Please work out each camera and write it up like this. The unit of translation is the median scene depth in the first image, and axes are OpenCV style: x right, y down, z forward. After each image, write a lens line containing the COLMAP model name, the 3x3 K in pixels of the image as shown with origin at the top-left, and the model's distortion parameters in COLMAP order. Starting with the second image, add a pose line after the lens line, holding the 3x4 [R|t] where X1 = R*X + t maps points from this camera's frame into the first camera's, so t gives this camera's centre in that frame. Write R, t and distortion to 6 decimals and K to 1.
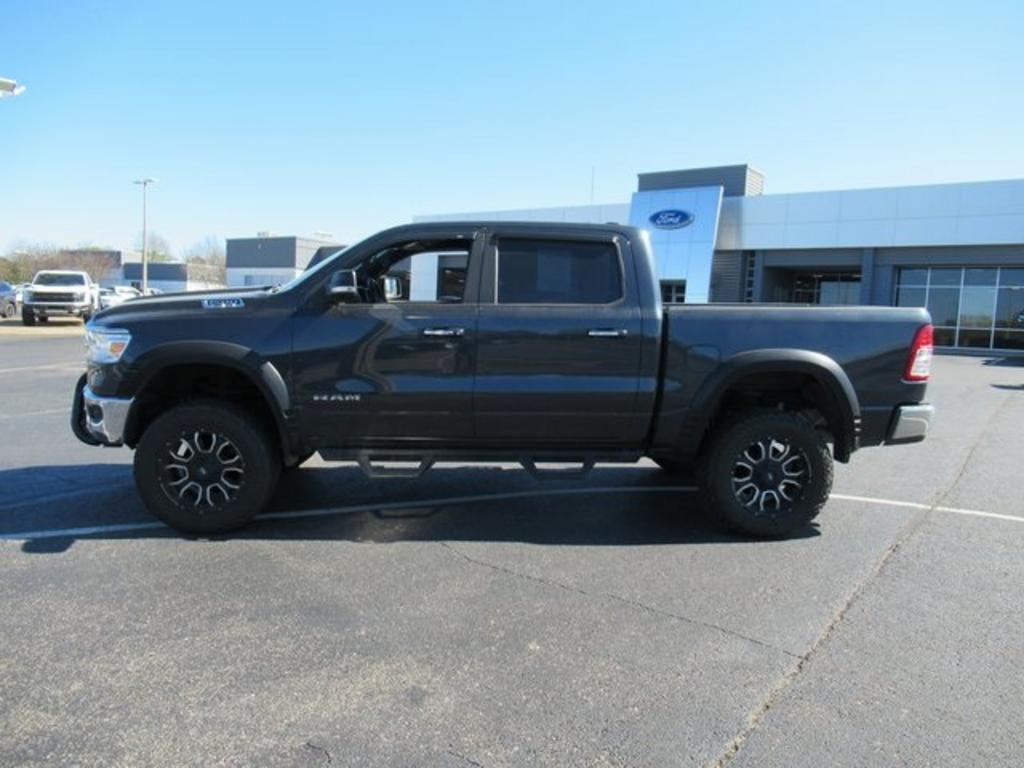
lens RADIAL K [[752.5, 0, 512.0], [0, 752.5, 384.0], [0, 0, 1]] dist [0.003224, -0.045122]
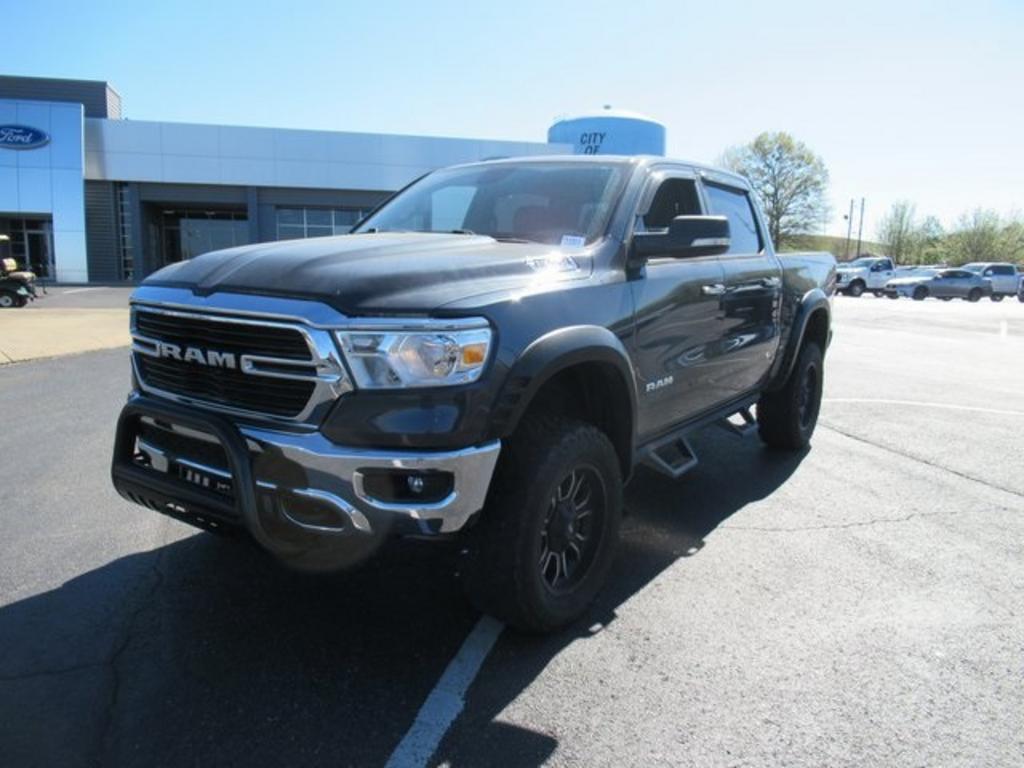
lens RADIAL K [[749.3, 0, 506.1], [0, 749.3, 386.2], [0, 0, 1]] dist [-0.000384, -0.001963]
pose [[0.632638, -0.147564, 0.760259, -0.110896], [0.081379, 0.988911, 0.124226, -0.010967], [-0.770160, -0.016721, 0.637632, 0.076061]]
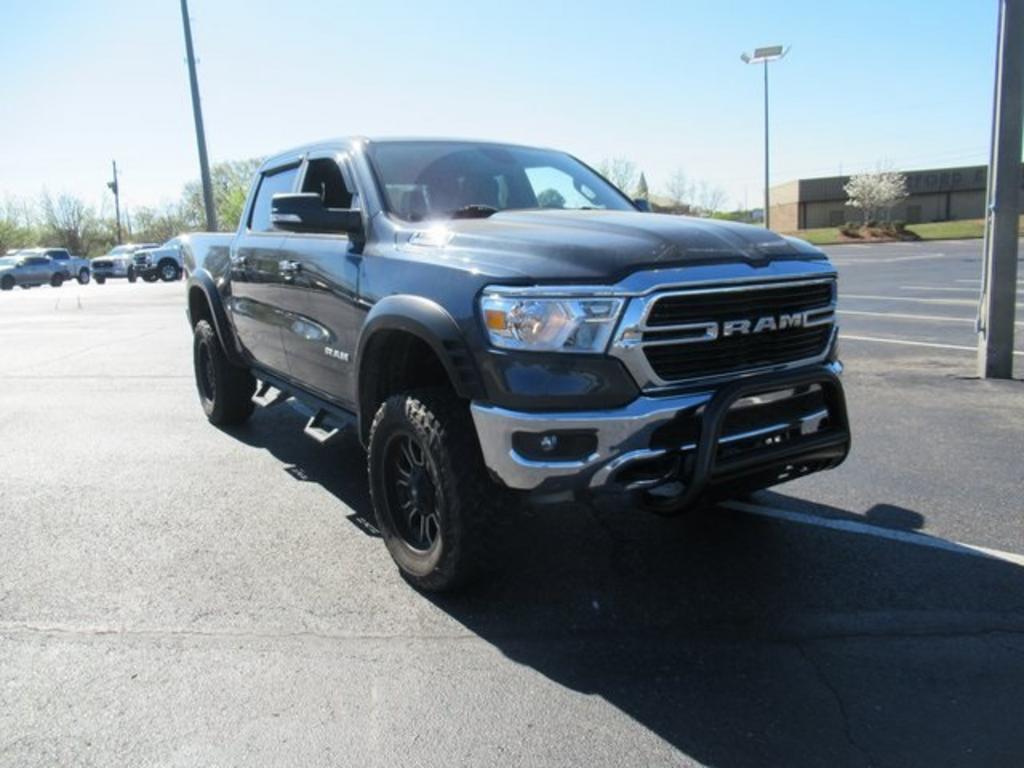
lens RADIAL K [[740.2, 0, 512.0], [0, 740.2, 384.0], [0, 0, 1]] dist [0.028320, 0.000085]
pose [[-0.497479, -0.179779, 0.848643, -0.298510], [0.114873, 0.956022, 0.269865, -0.177567], [-0.859837, 0.231738, -0.454949, 1.604632]]
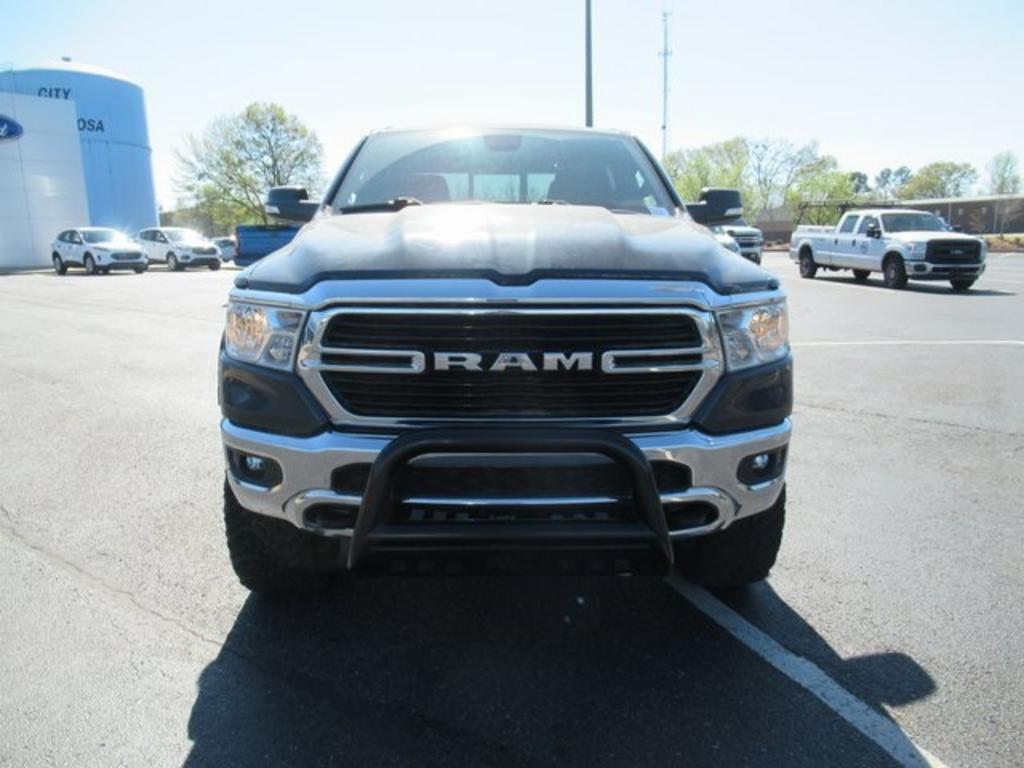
lens RADIAL K [[749.3, 0, 506.1], [0, 749.3, 386.2], [0, 0, 1]] dist [-0.000384, -0.001963]
pose [[0.039184, -0.228866, 0.972669, -0.339953], [0.114638, 0.968019, 0.223153, -0.099159], [-0.992634, 0.102761, 0.064168, 0.876774]]
